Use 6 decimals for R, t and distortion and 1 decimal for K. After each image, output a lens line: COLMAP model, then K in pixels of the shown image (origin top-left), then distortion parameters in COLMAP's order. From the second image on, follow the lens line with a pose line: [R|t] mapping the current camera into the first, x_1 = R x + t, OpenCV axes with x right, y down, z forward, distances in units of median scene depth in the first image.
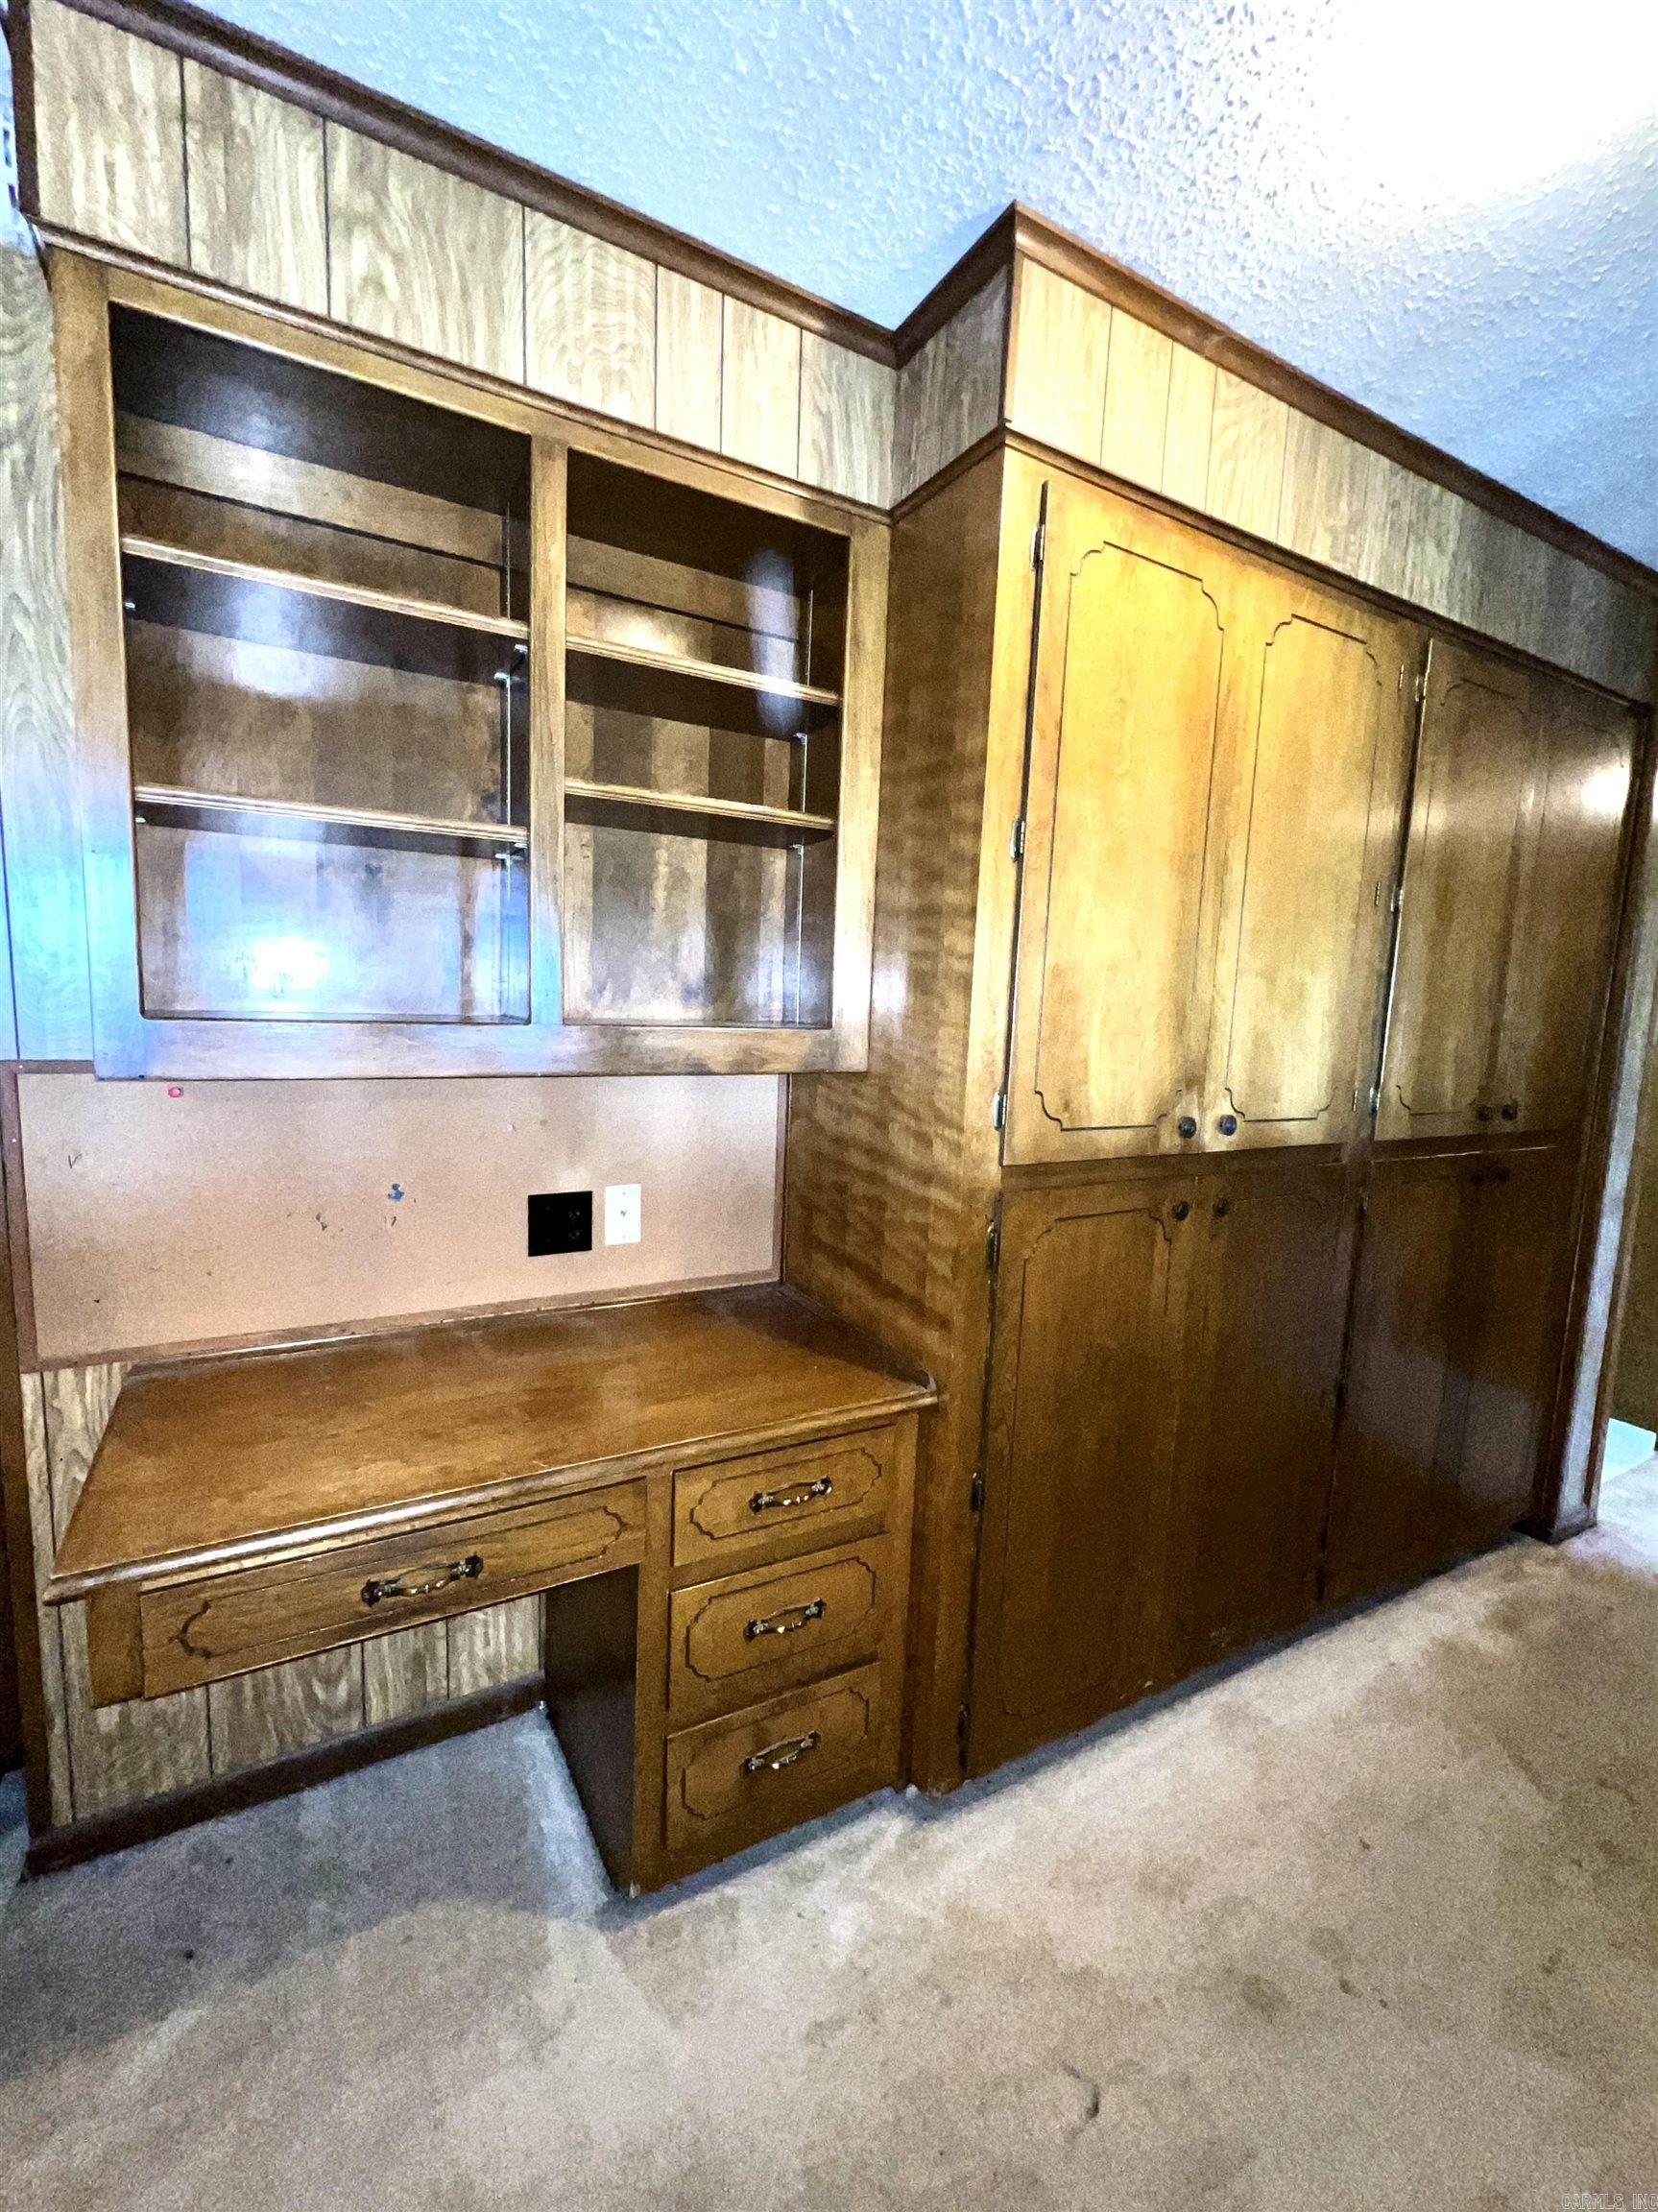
lens RADIAL K [[948.2, 0, 825.9], [0, 948.2, 1108.2], [0, 0, 1]] dist [-0.001520, 0.000403]
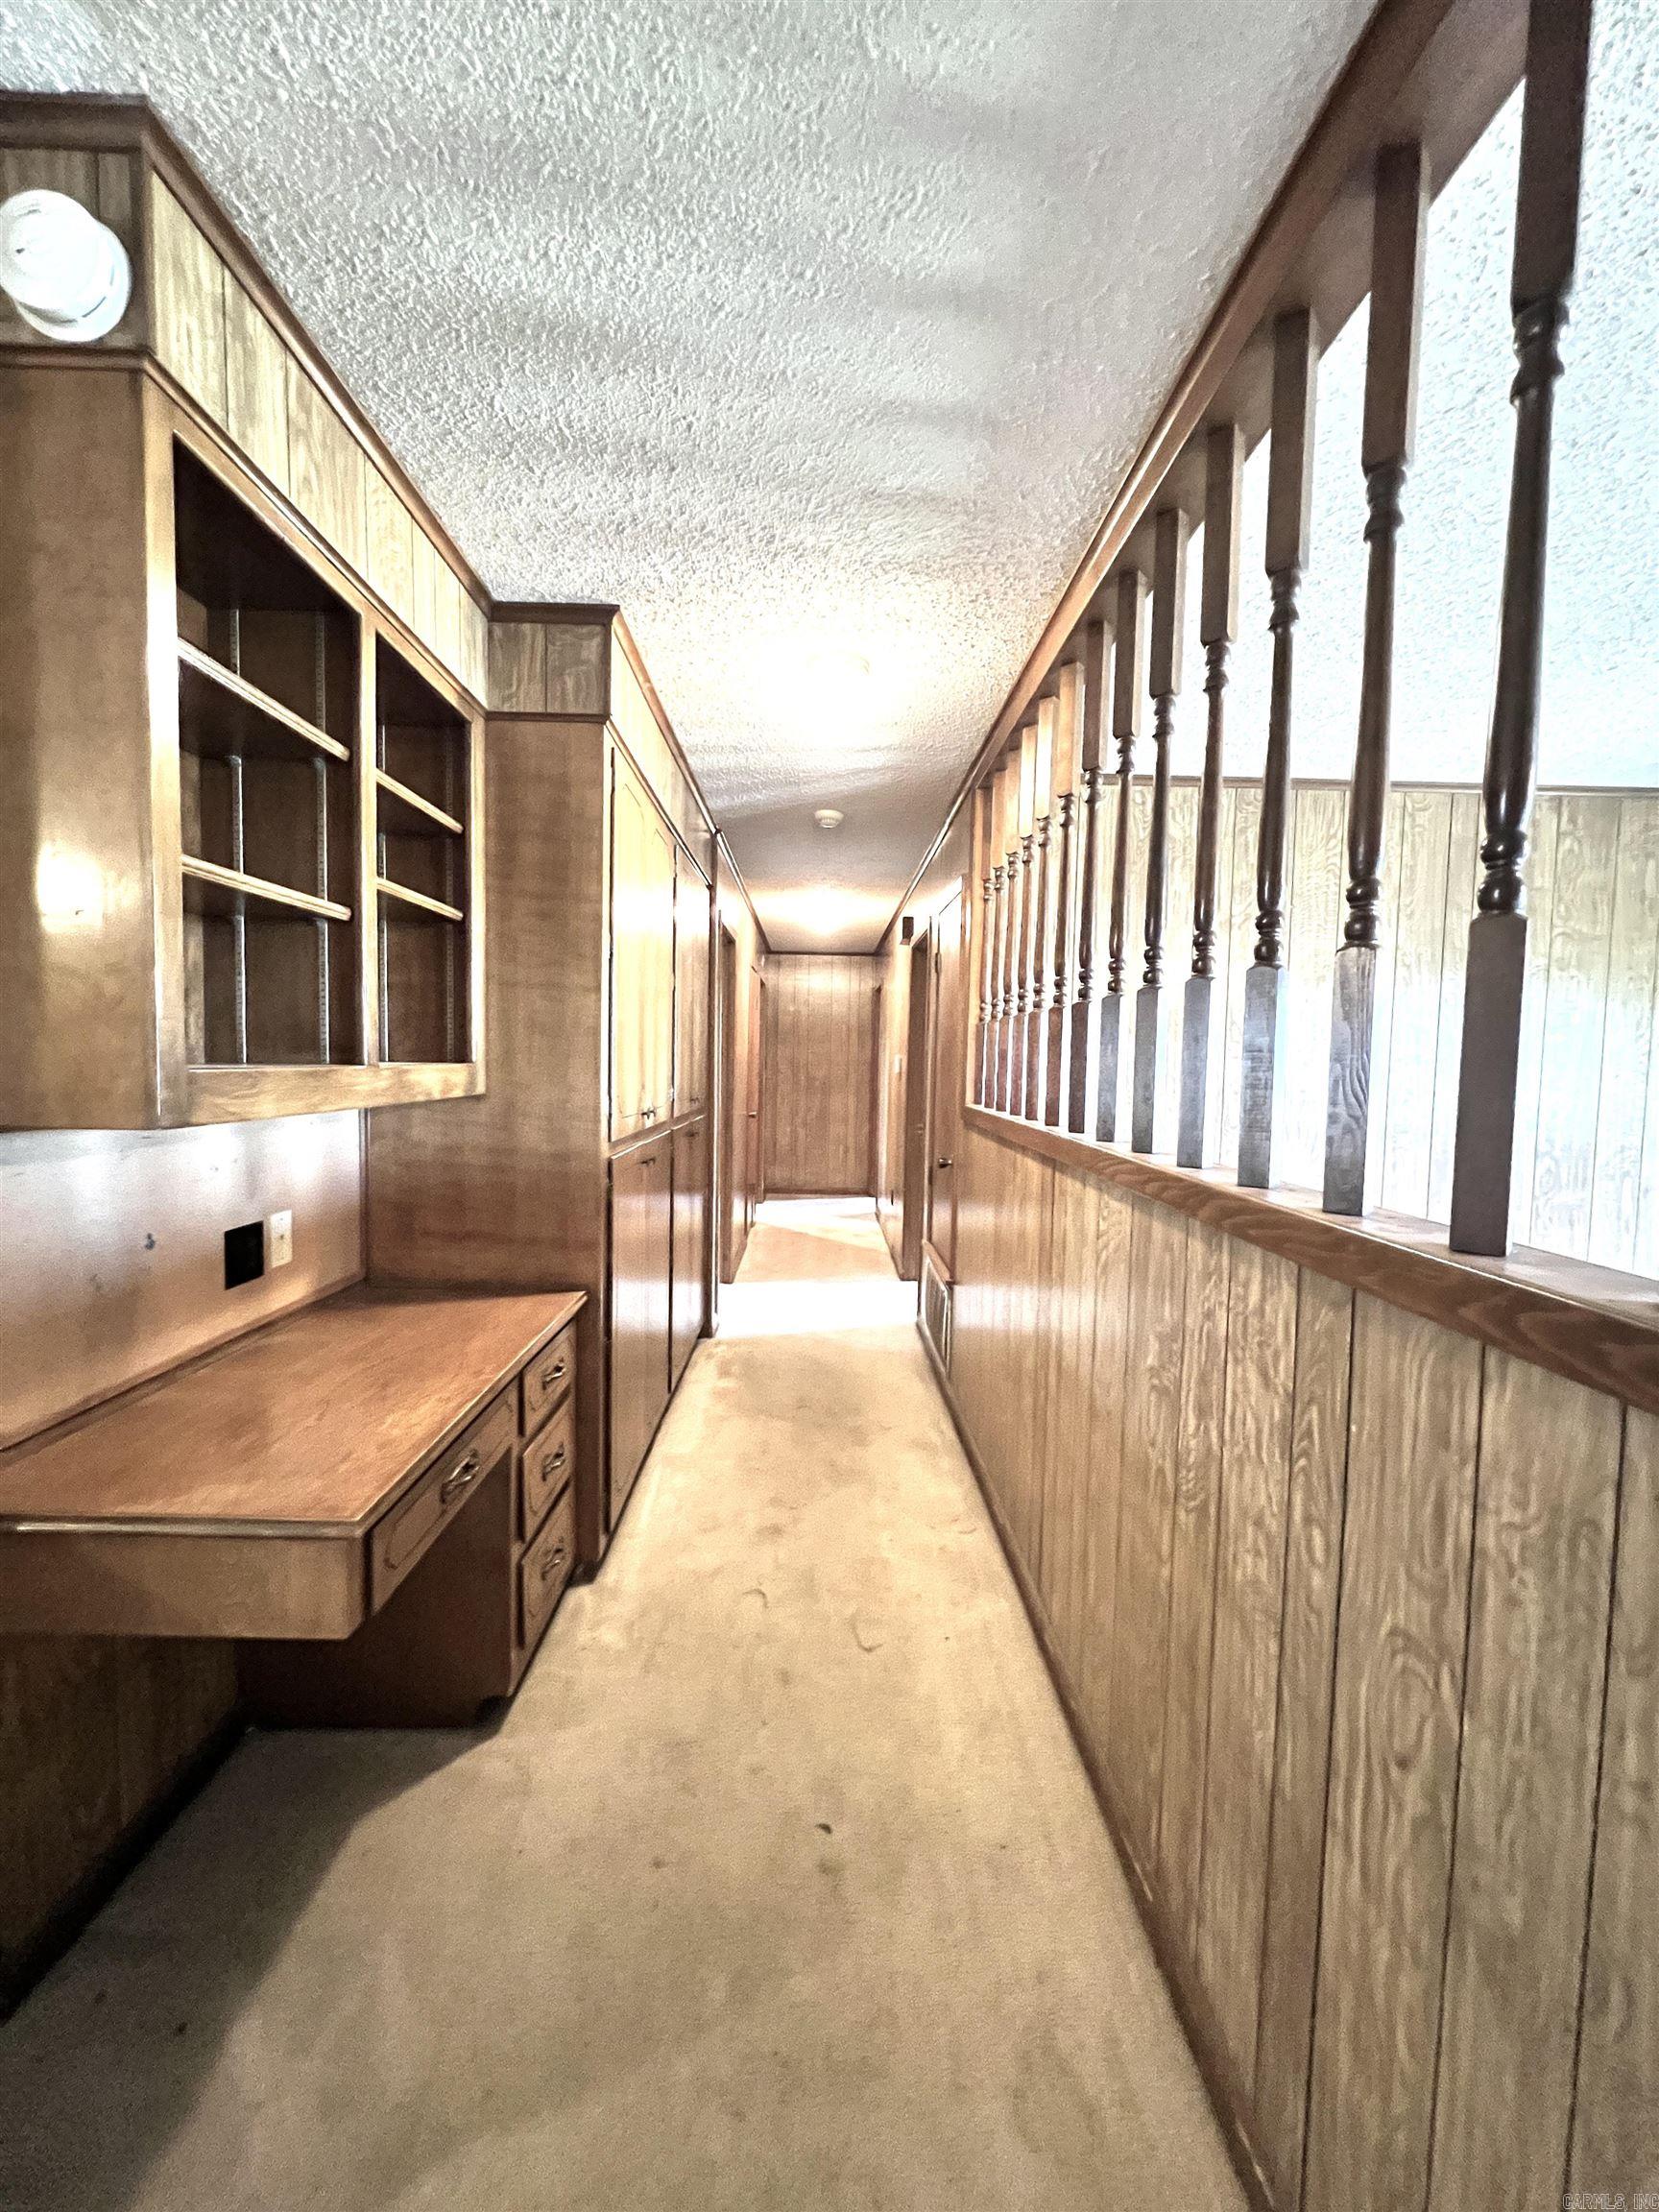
lens RADIAL K [[881.0, 0, 838.3], [0, 881.0, 1108.4], [0, 0, 1]] dist [-0.003385, 0.000140]
pose [[0.476146, -0.080244, 0.875697, -0.947421], [0.106157, 0.993790, 0.033344, -0.005477], [-0.872935, 0.077085, 0.481708, -0.088210]]
